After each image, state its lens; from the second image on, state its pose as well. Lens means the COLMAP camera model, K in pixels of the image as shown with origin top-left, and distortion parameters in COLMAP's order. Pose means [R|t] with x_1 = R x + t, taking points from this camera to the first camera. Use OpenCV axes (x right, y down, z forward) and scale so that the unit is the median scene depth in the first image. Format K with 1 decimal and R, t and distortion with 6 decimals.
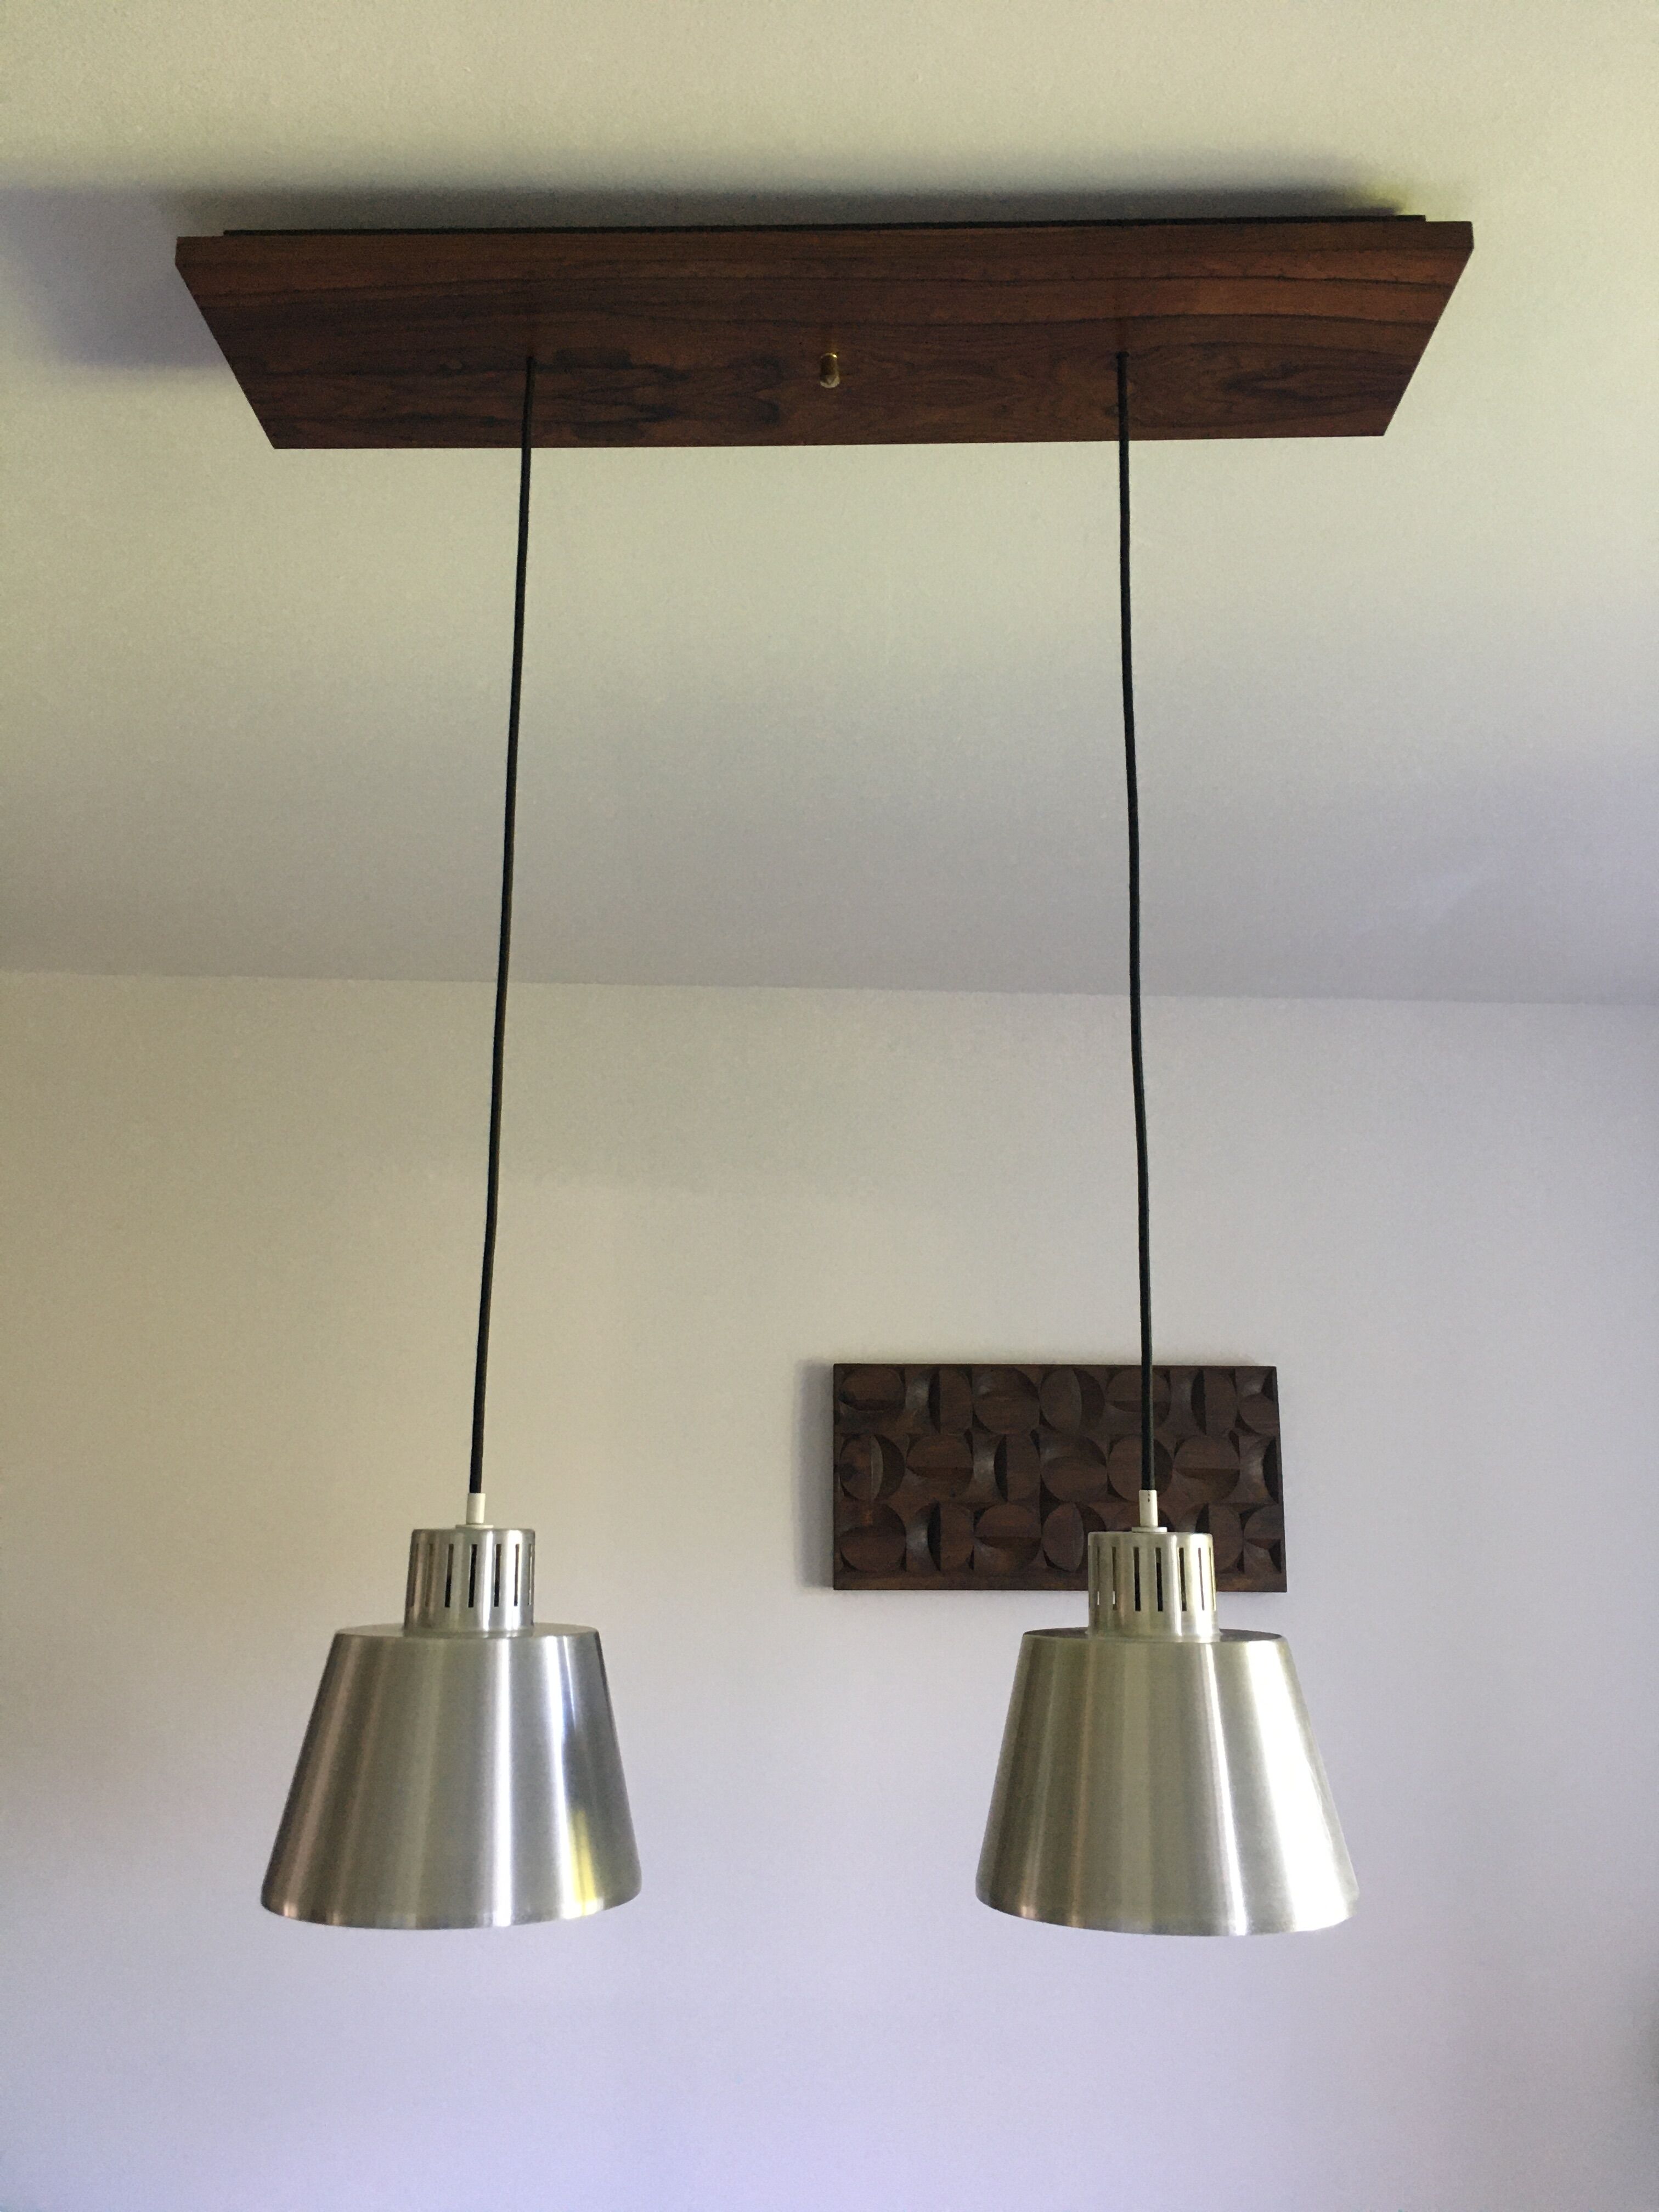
lens RADIAL K [[1903.7, 0, 829.5], [0, 1903.7, 1106.0], [0, 0, 1]] dist [0.032715, -0.003293]
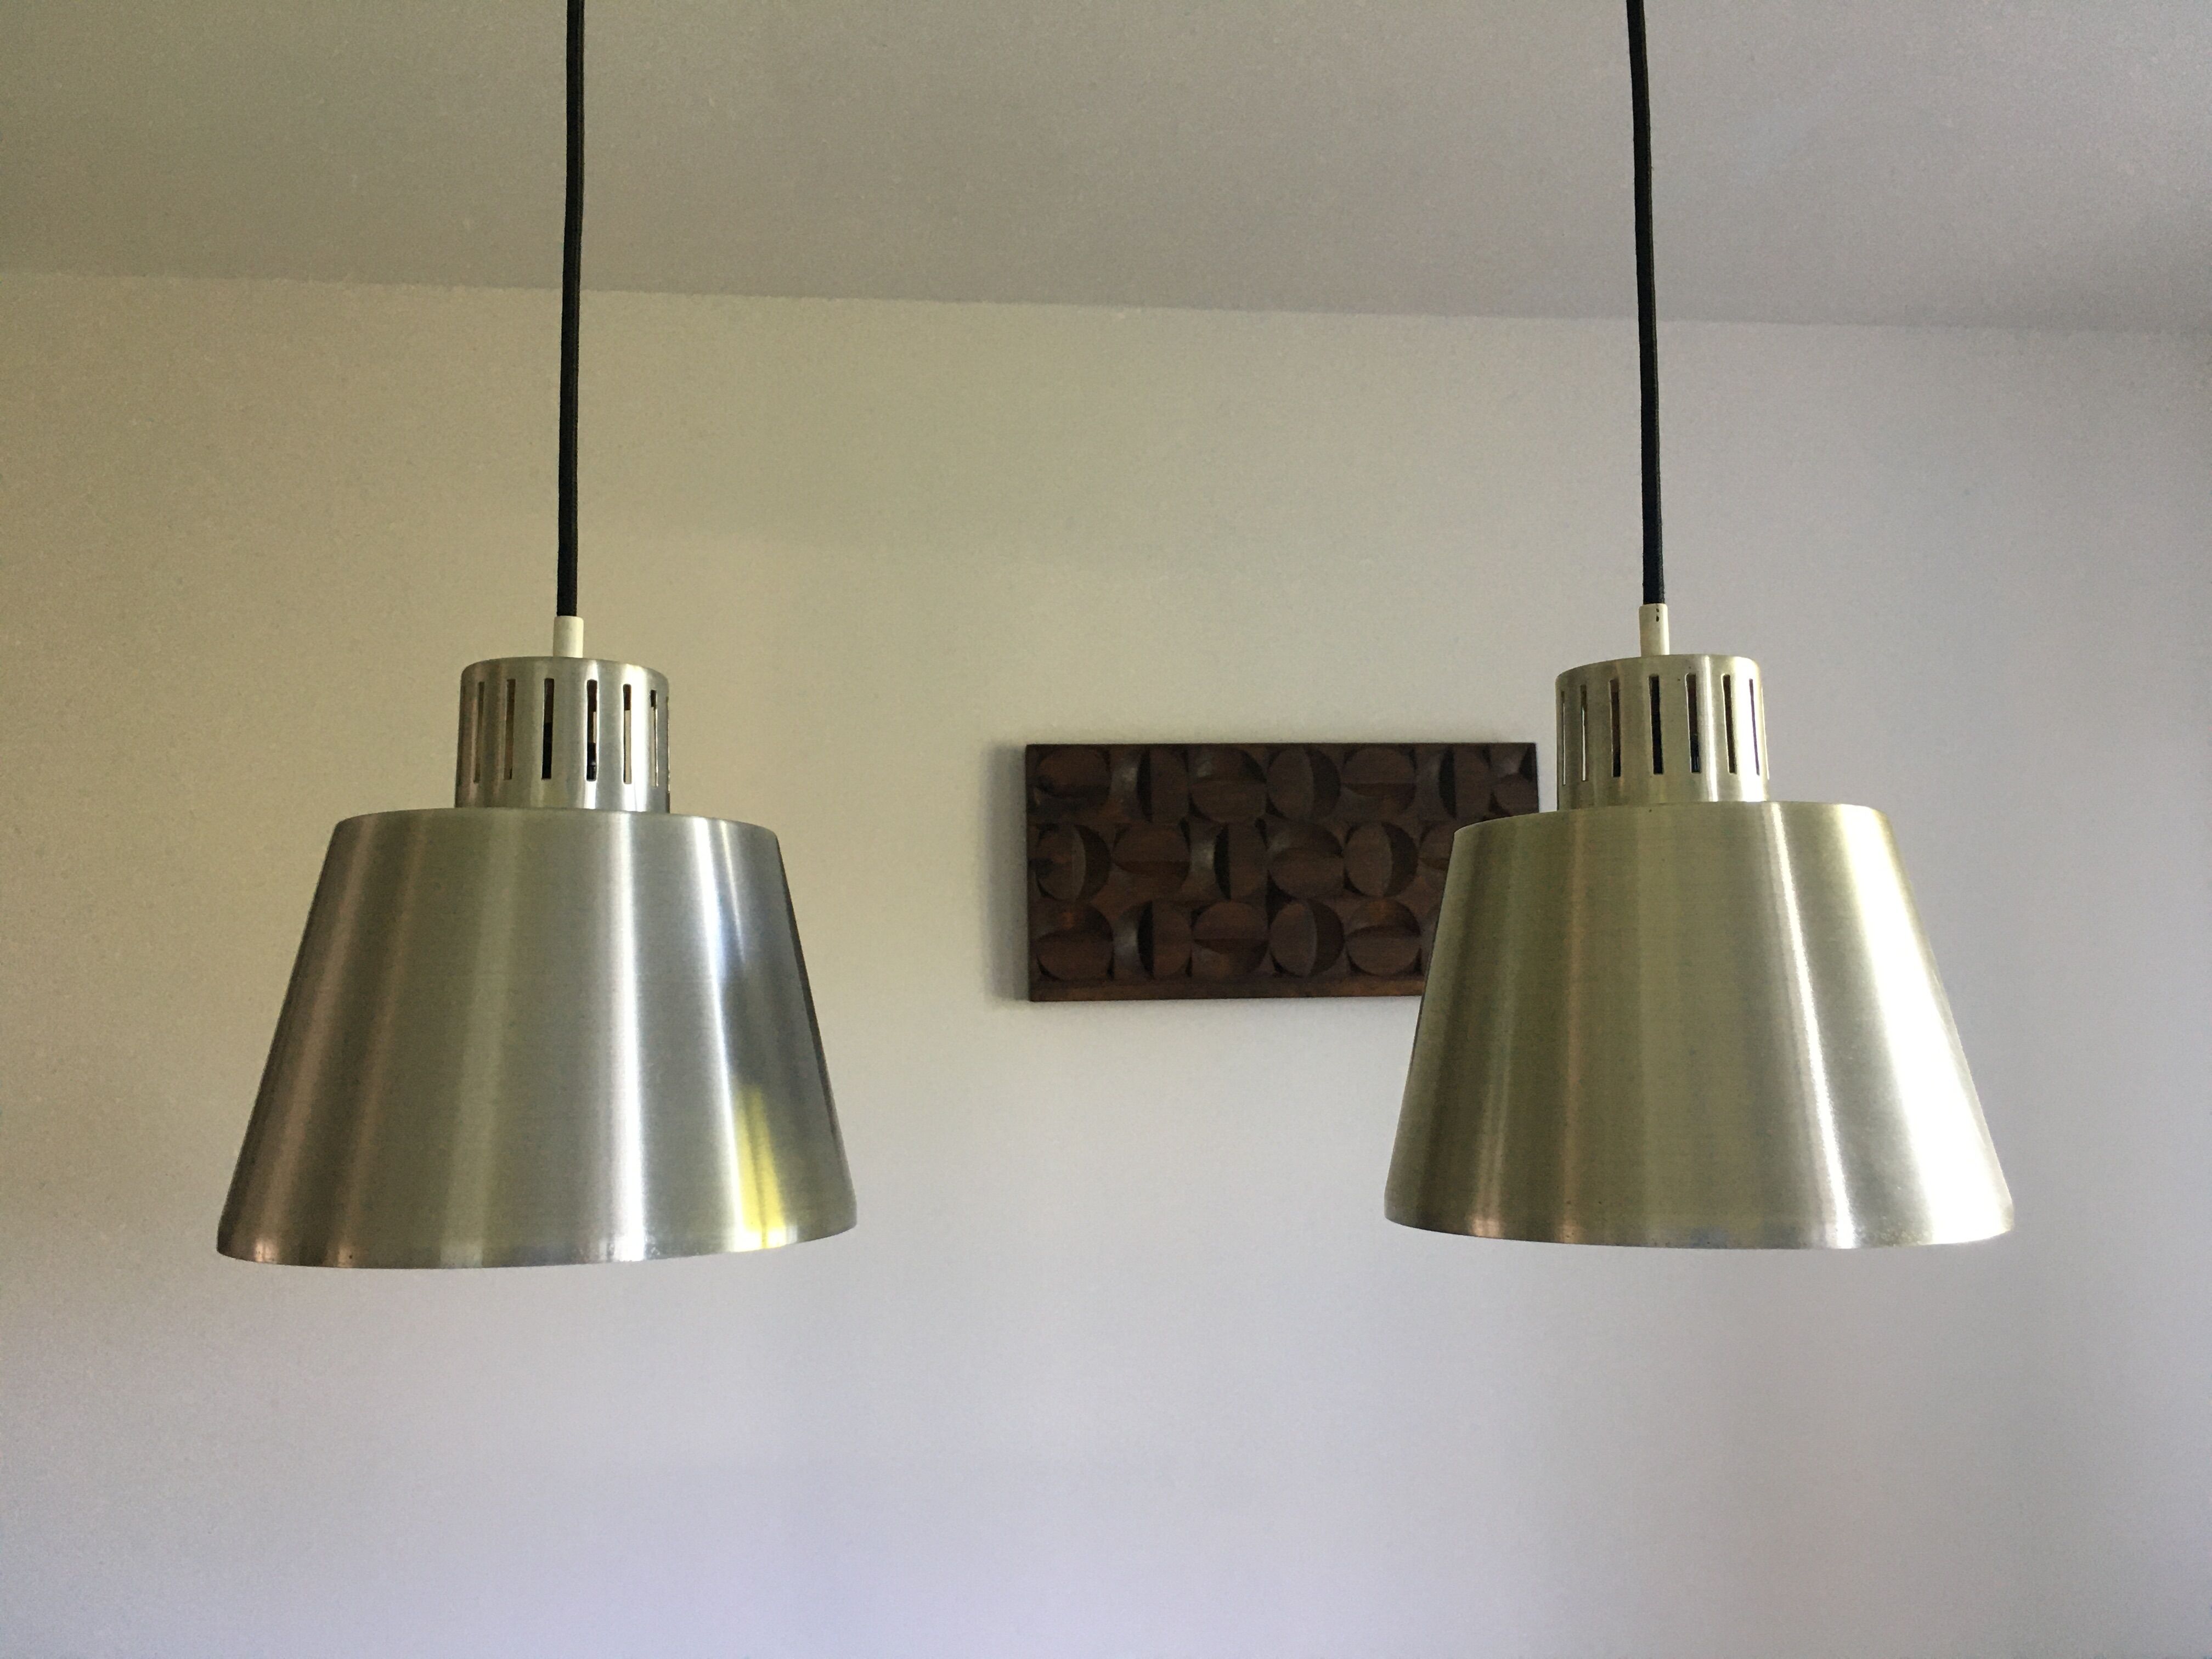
lens RADIAL K [[1934.4, 0, 1106.0], [0, 1934.4, 829.5], [0, 0, 1]] dist [0.021623, 0.000791]
pose [[0.997686, -0.012791, 0.066778, -0.021091], [0.005139, 0.993521, 0.113534, 0.076693], [-0.067798, -0.112928, 0.991287, 0.138525]]
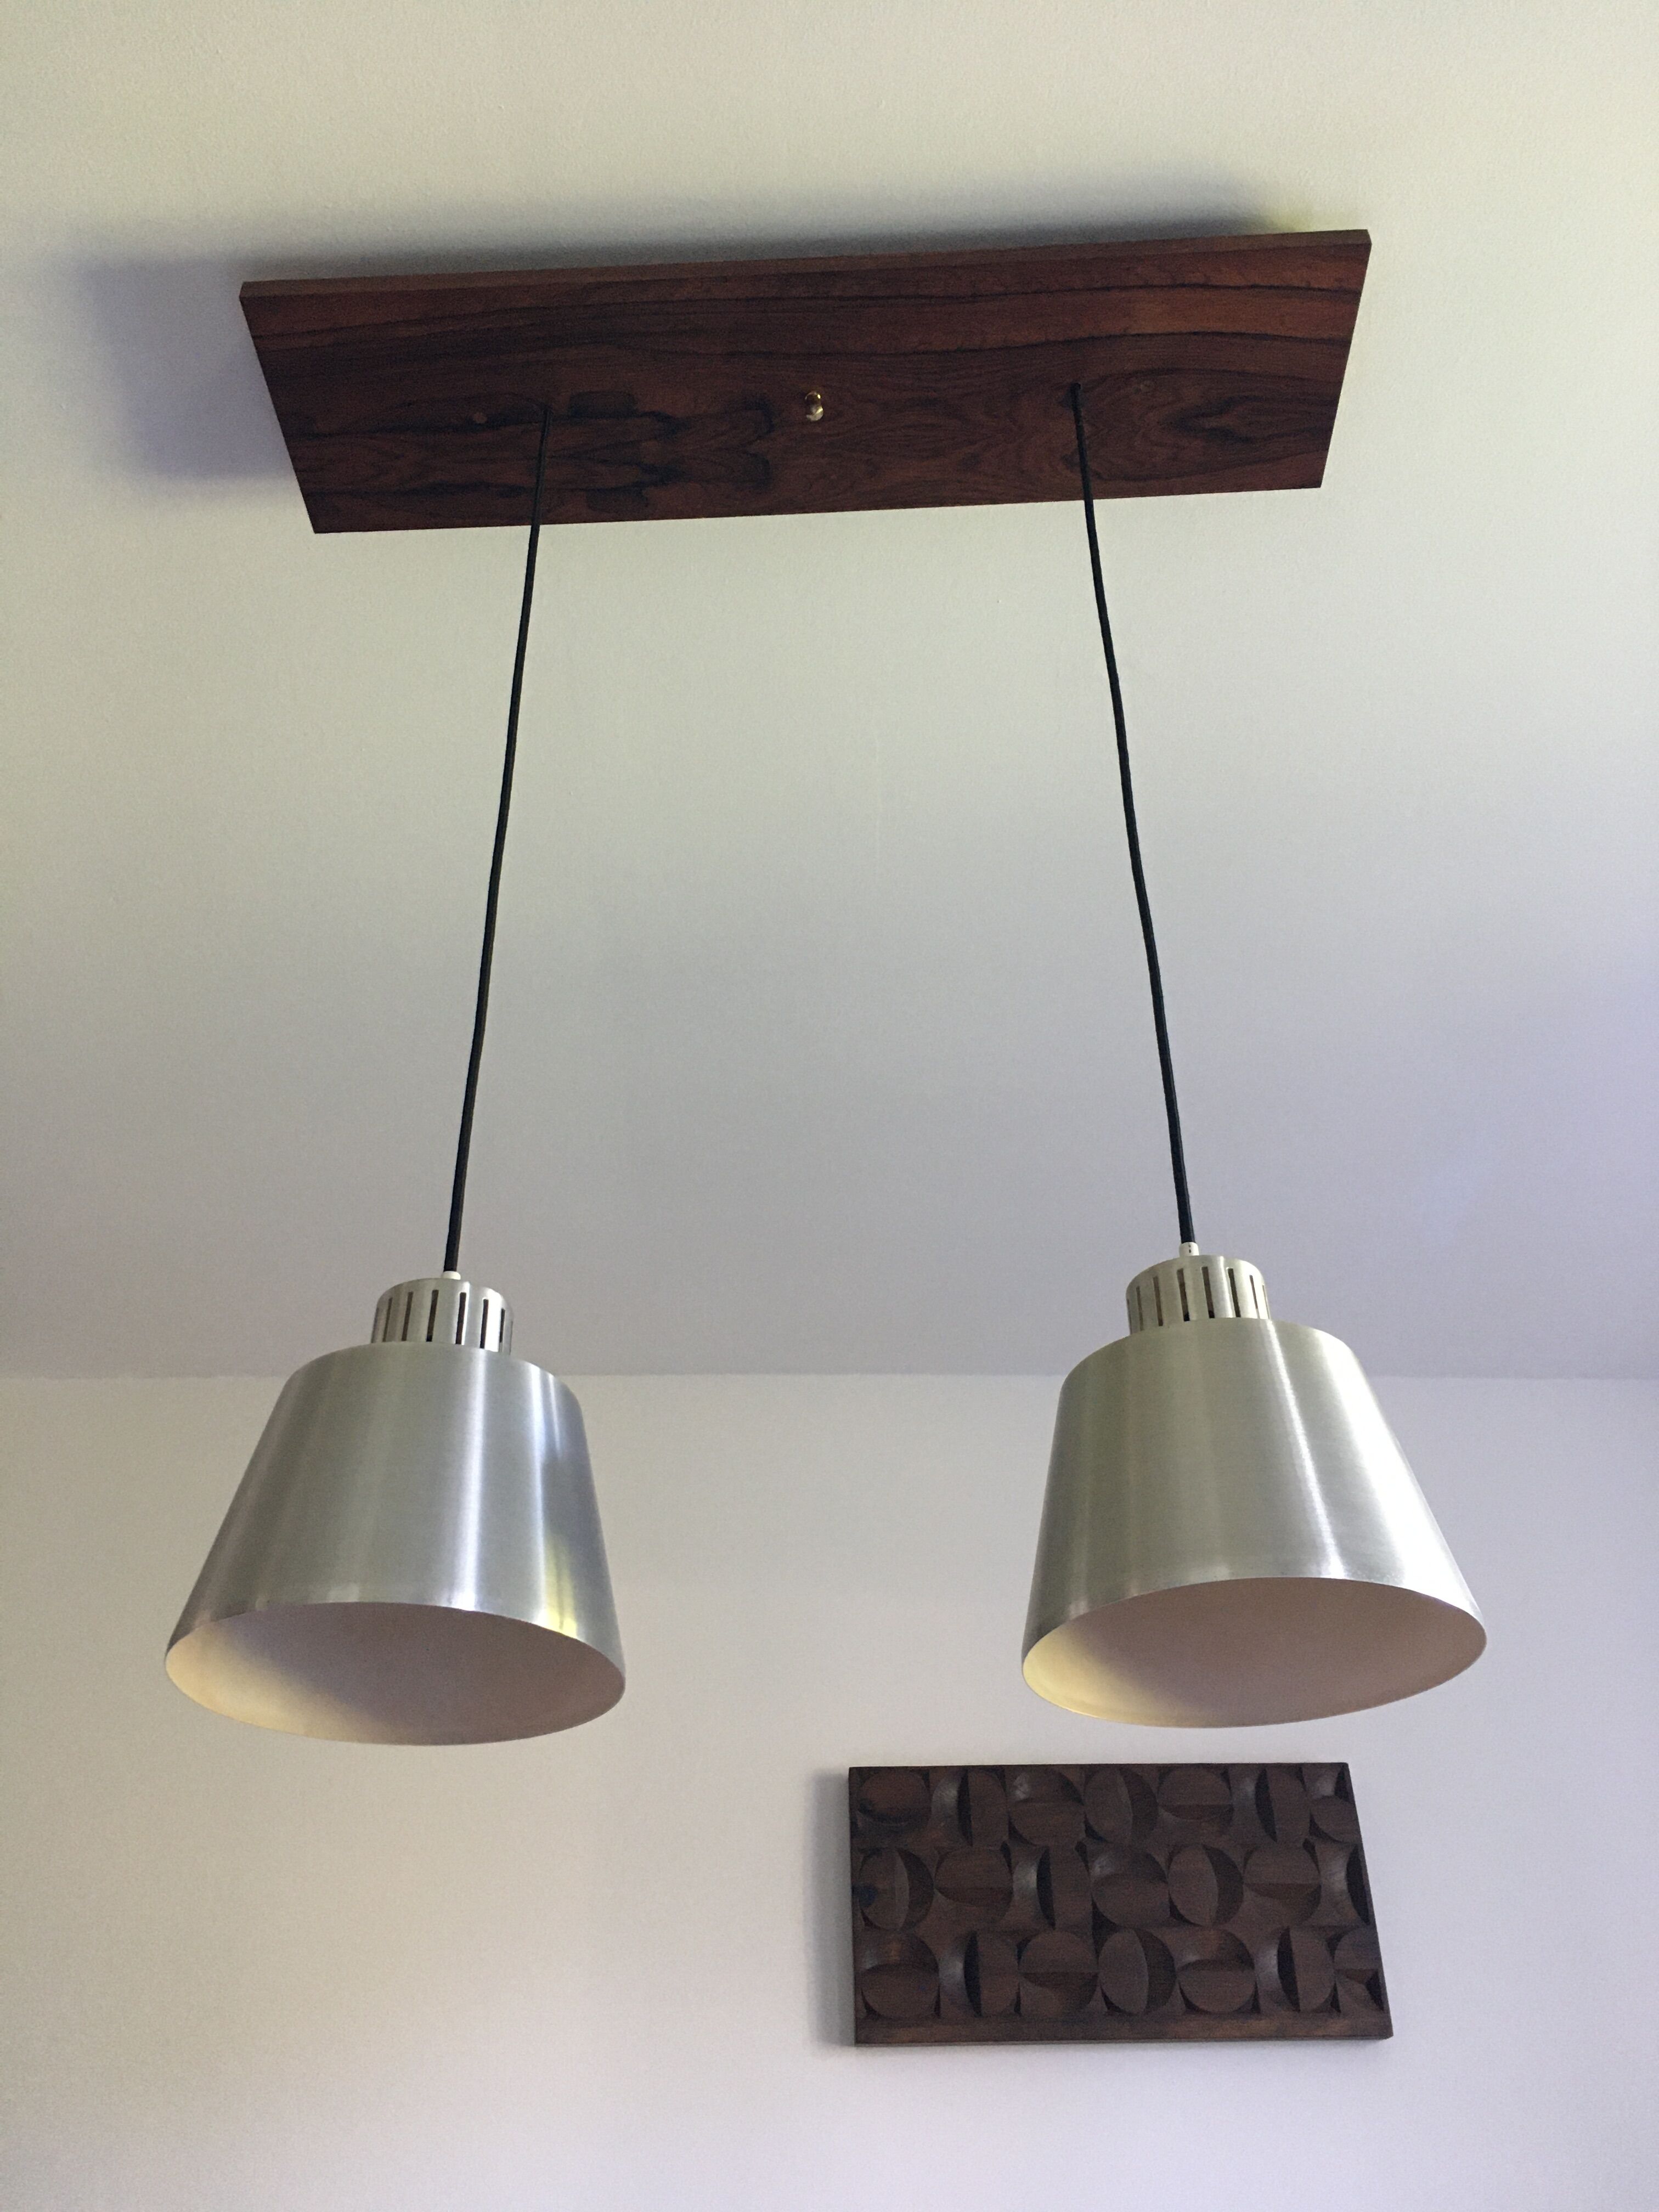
lens RADIAL K [[1934.4, 0, 826.1], [0, 1934.4, 1068.0], [0, 0, 1]] dist [0.021623, 0.000791]
pose [[0.999696, -0.024551, 0.002085, -0.002239], [0.023537, 0.926537, -0.375466, 0.175983], [0.007286, 0.375401, 0.926834, 0.042045]]
